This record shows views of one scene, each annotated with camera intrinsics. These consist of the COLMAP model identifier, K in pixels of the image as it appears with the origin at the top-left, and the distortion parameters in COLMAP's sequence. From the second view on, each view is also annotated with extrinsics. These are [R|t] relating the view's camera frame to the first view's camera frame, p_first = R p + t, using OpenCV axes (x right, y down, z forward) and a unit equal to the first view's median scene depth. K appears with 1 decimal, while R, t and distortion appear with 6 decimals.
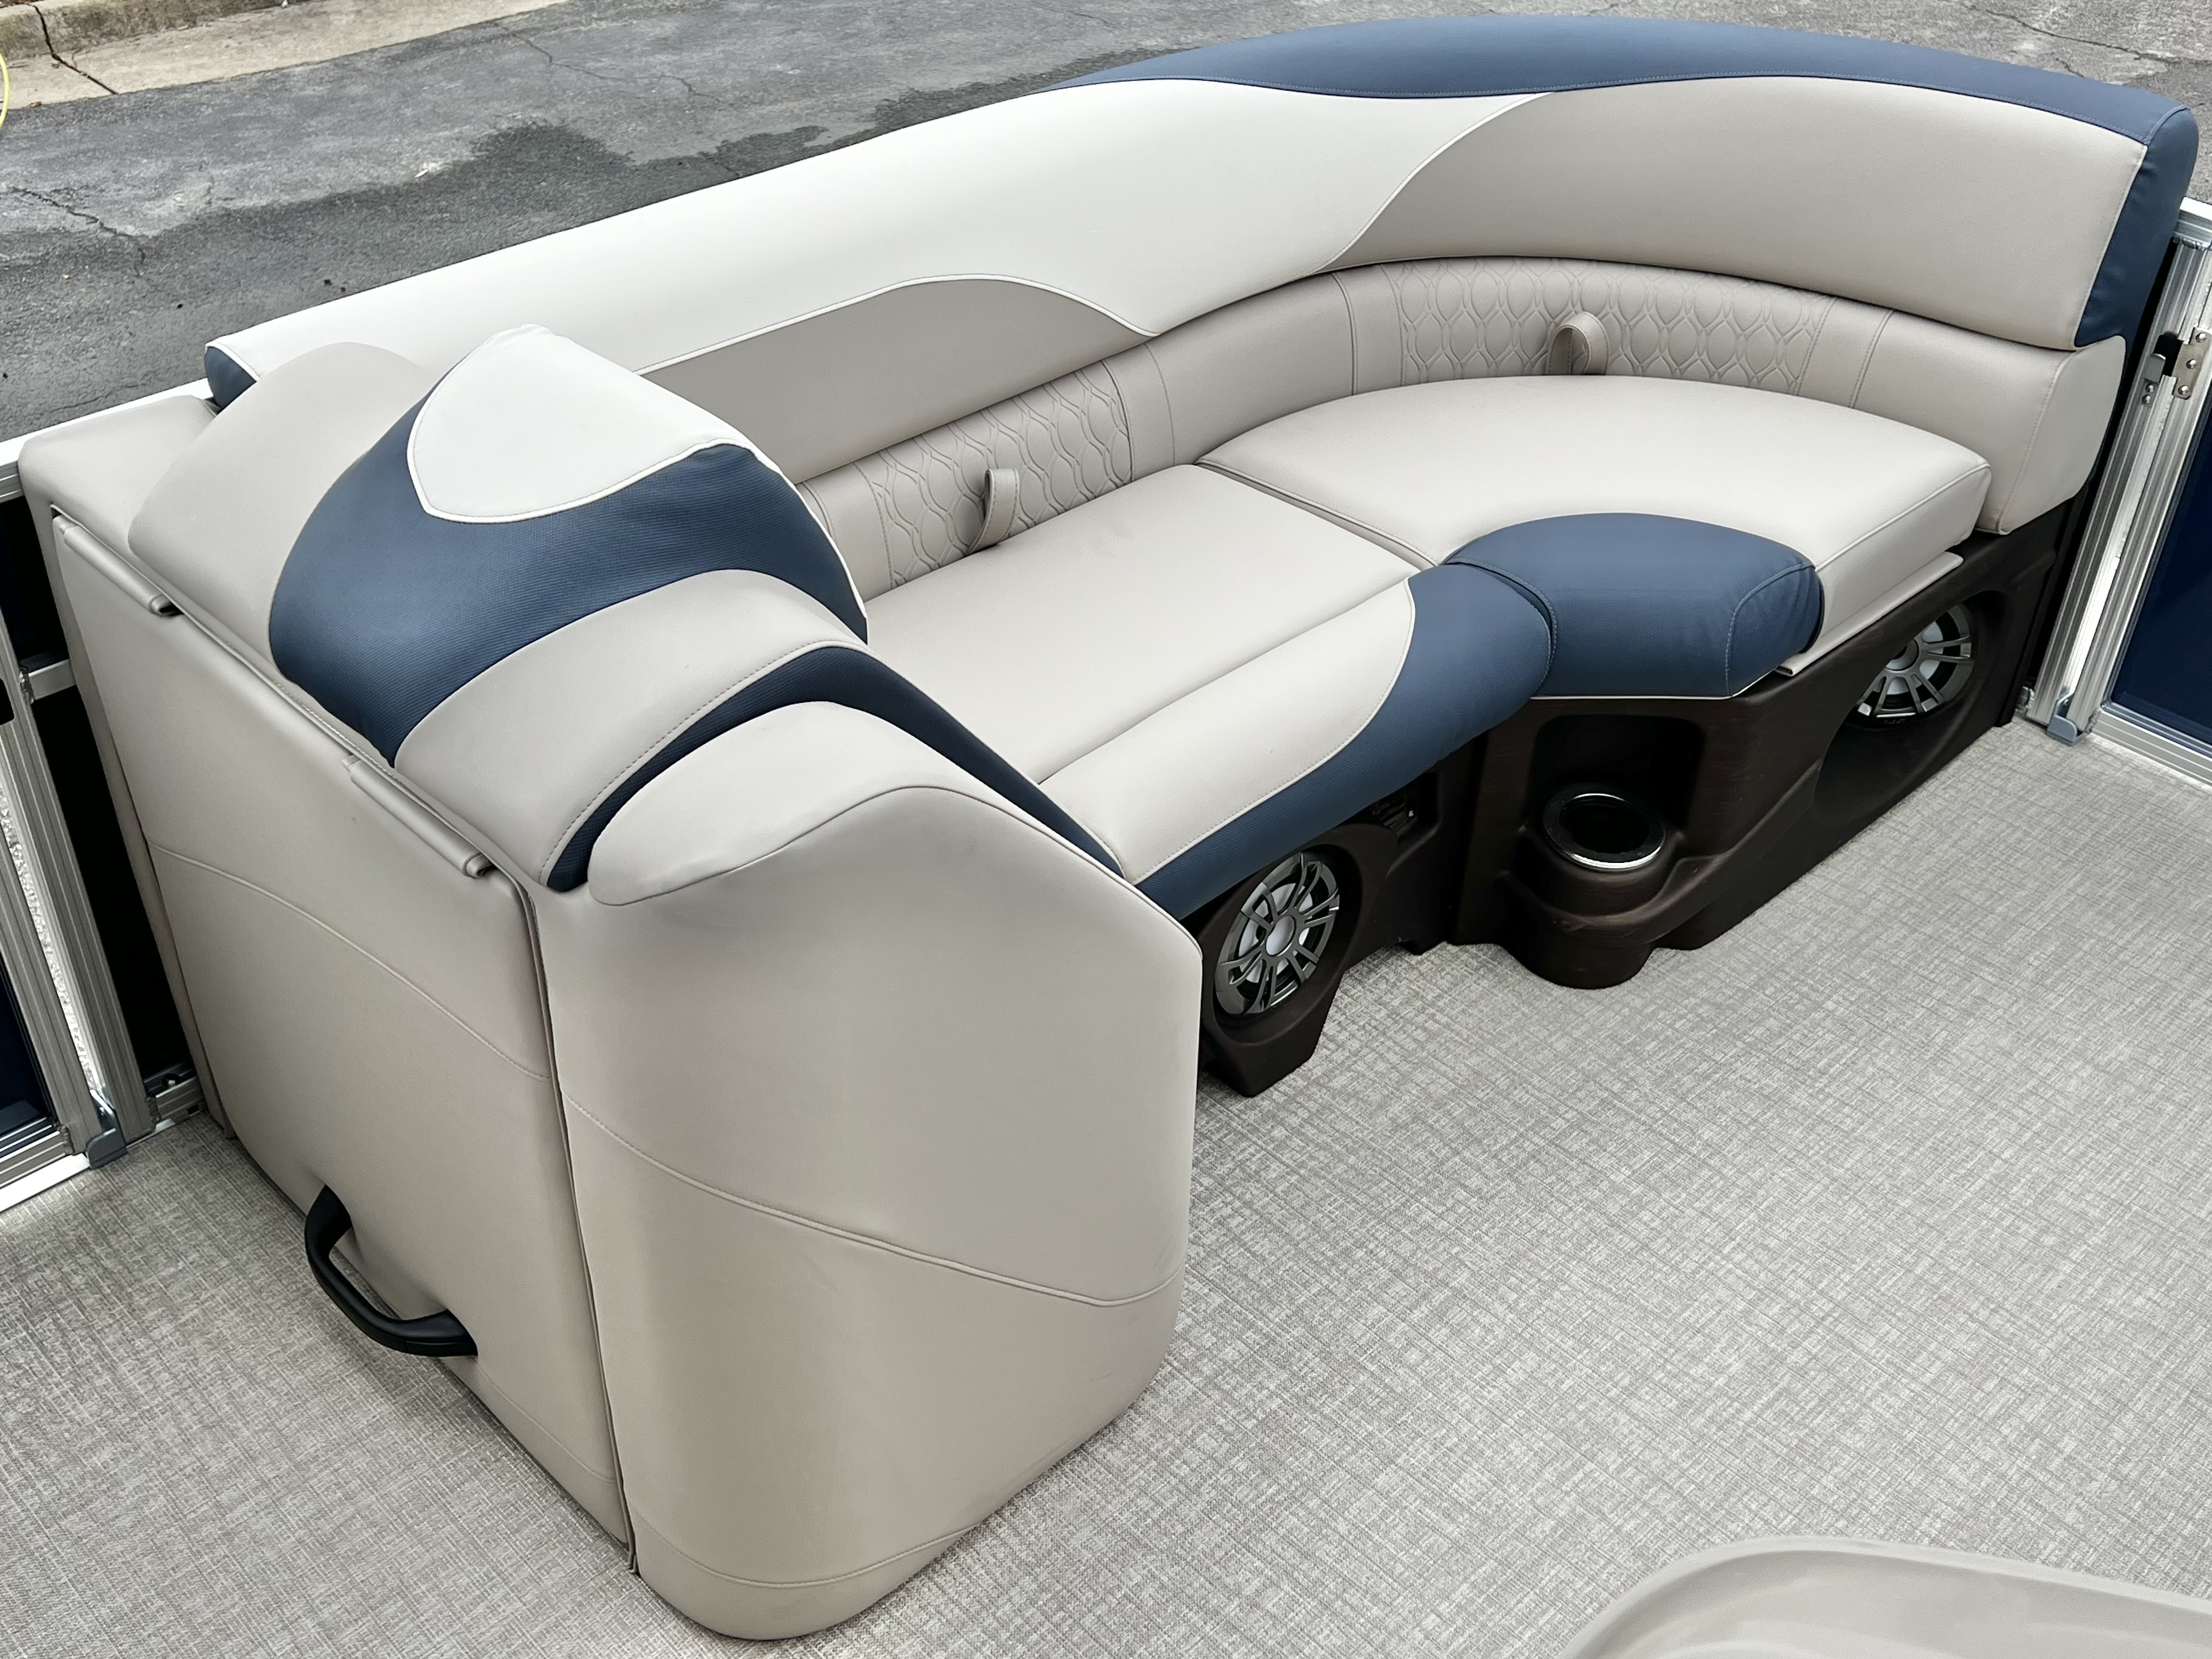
lens RADIAL K [[2315.2, 0, 1094.2], [0, 2315.2, 819.8], [0, 0, 1]] dist [0.025568, 0.000000]
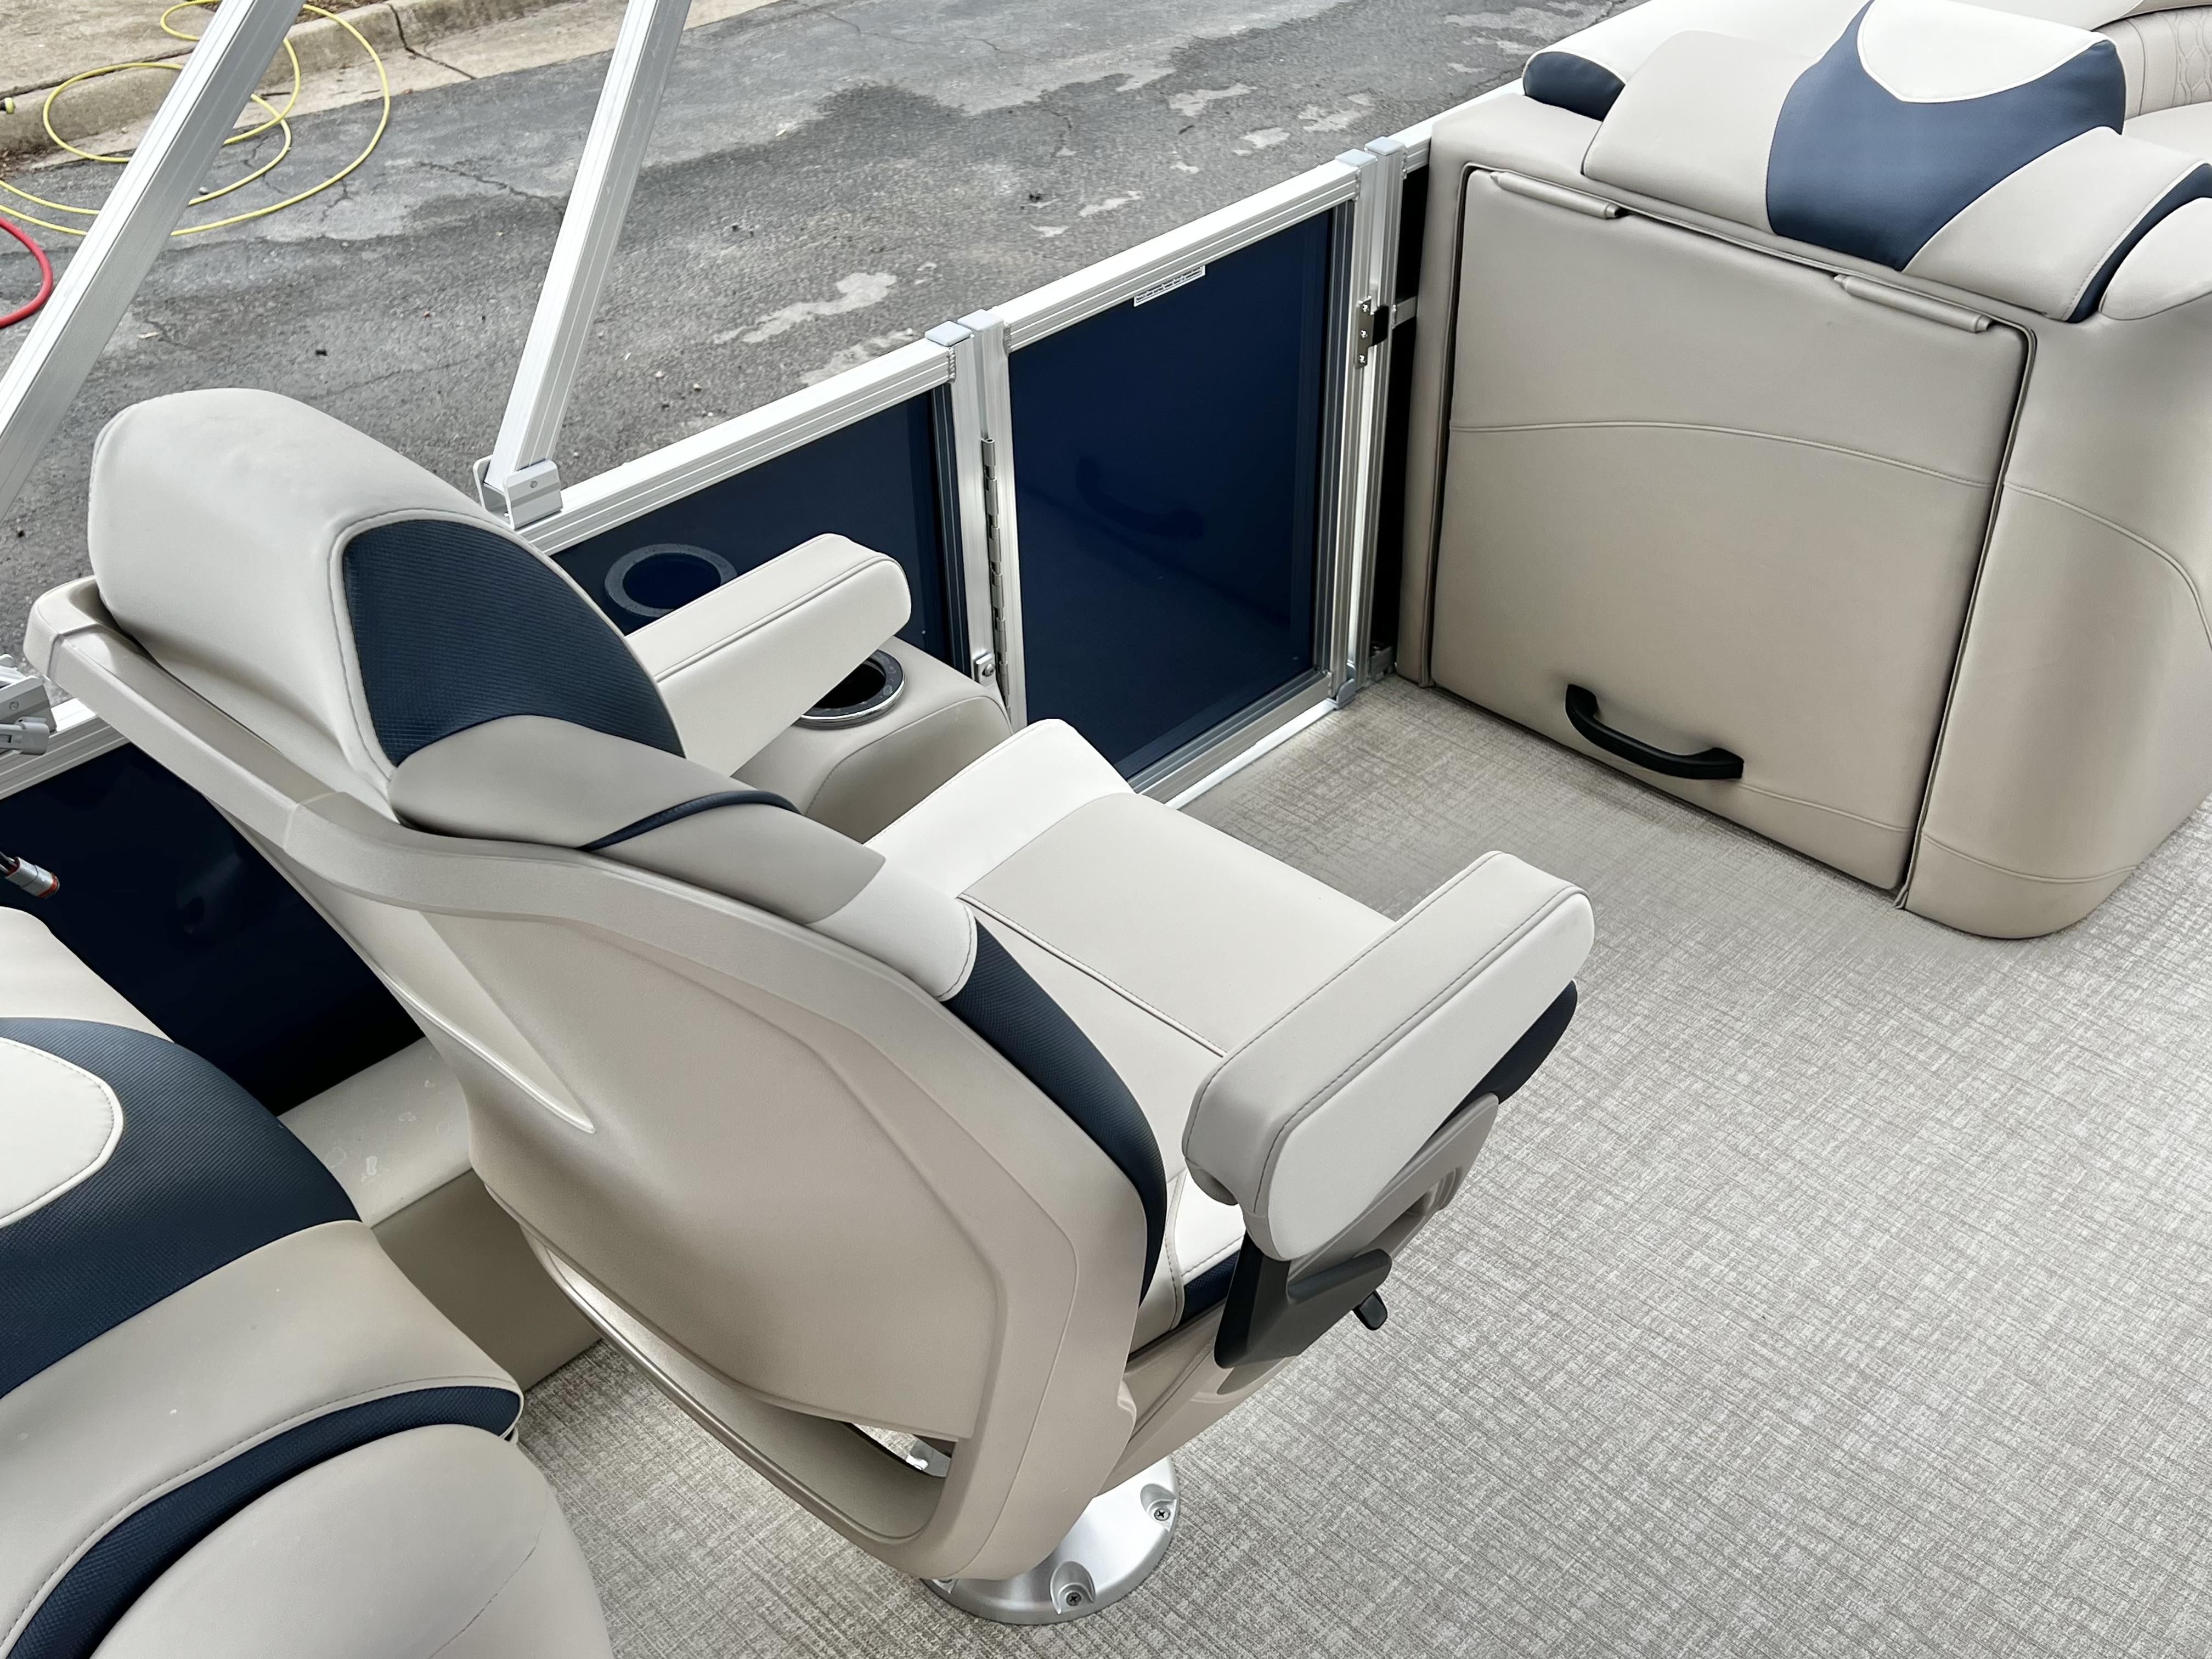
lens RADIAL K [[2315.2, 0, 1114.1], [0, 2315.2, 817.6], [0, 0, 1]] dist [0.025568, 0.000000]
pose [[0.998664, -0.051584, 0.003070, -0.146977], [0.051599, 0.998657, -0.004741, 0.054996], [-0.002821, 0.004893, 0.999984, -0.087184]]
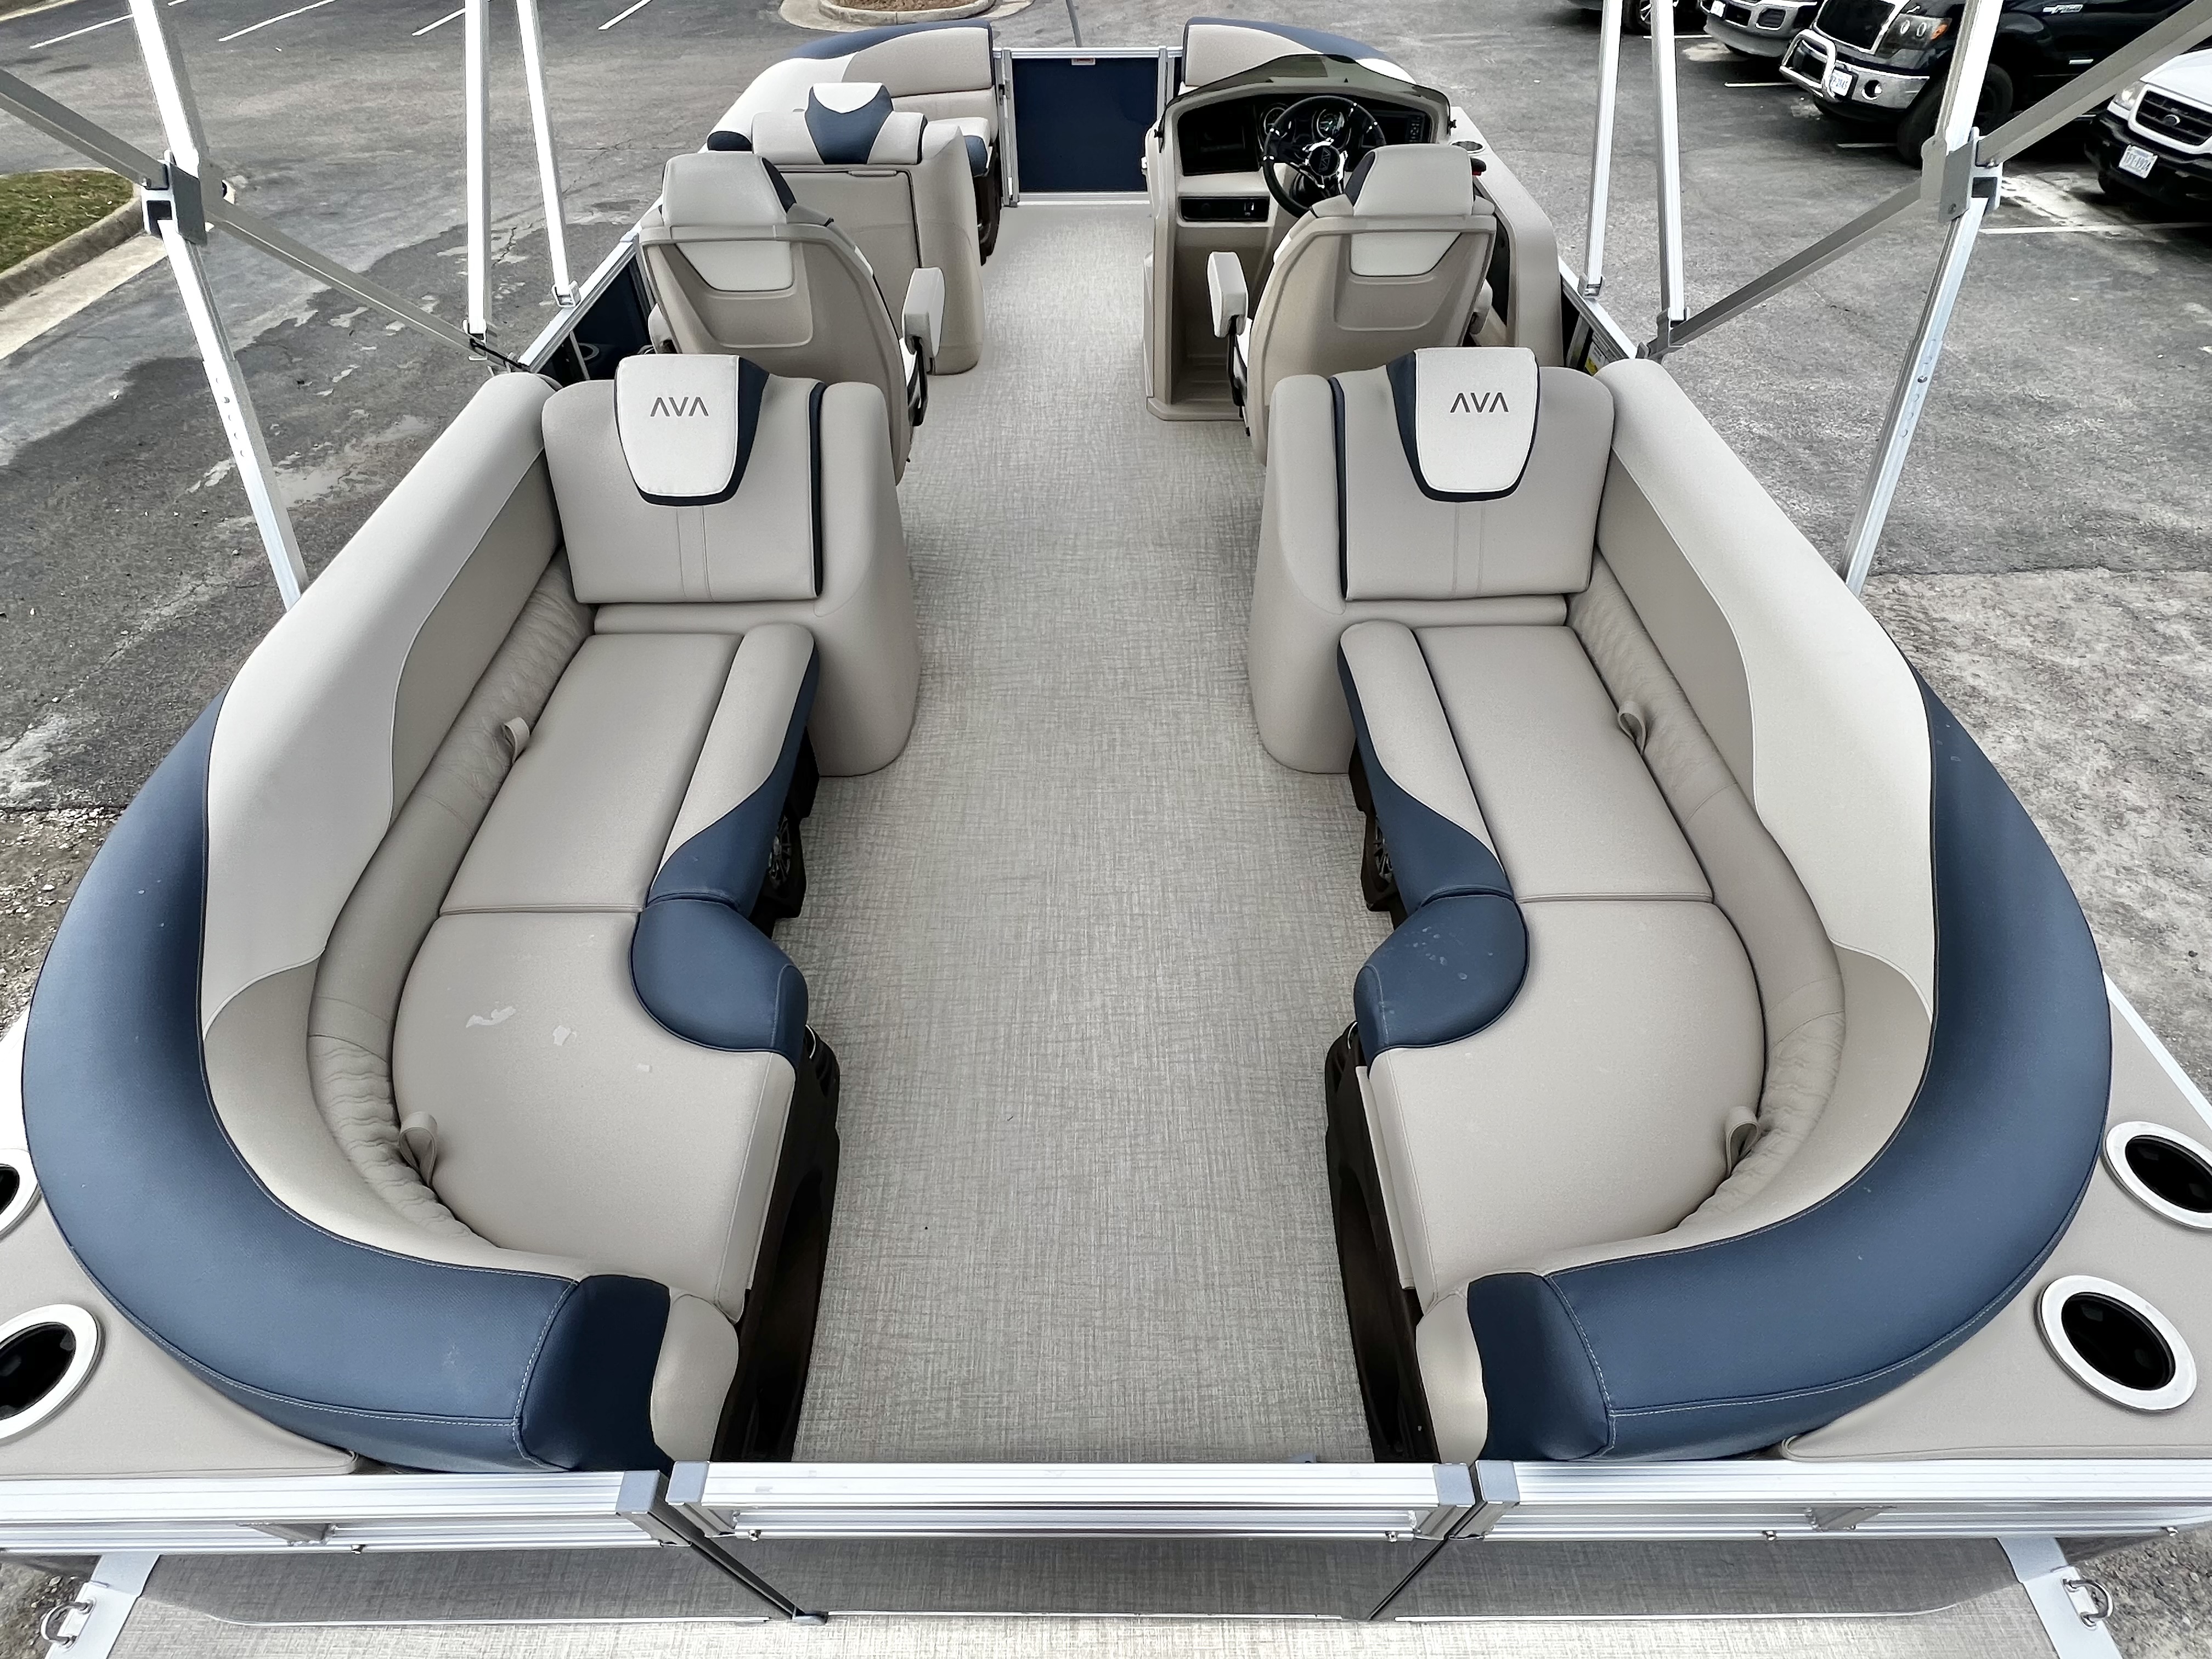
lens RADIAL K [[1068.5, 0, 1102.6], [0, 1068.5, 837.7], [0, 0, 1]] dist [-0.002567, 0.000822]
pose [[0.690635, -0.545997, 0.474247, -0.333351], [0.449574, 0.837787, 0.309833, 0.130523], [-0.566485, -0.000772, 0.824071, -0.221771]]
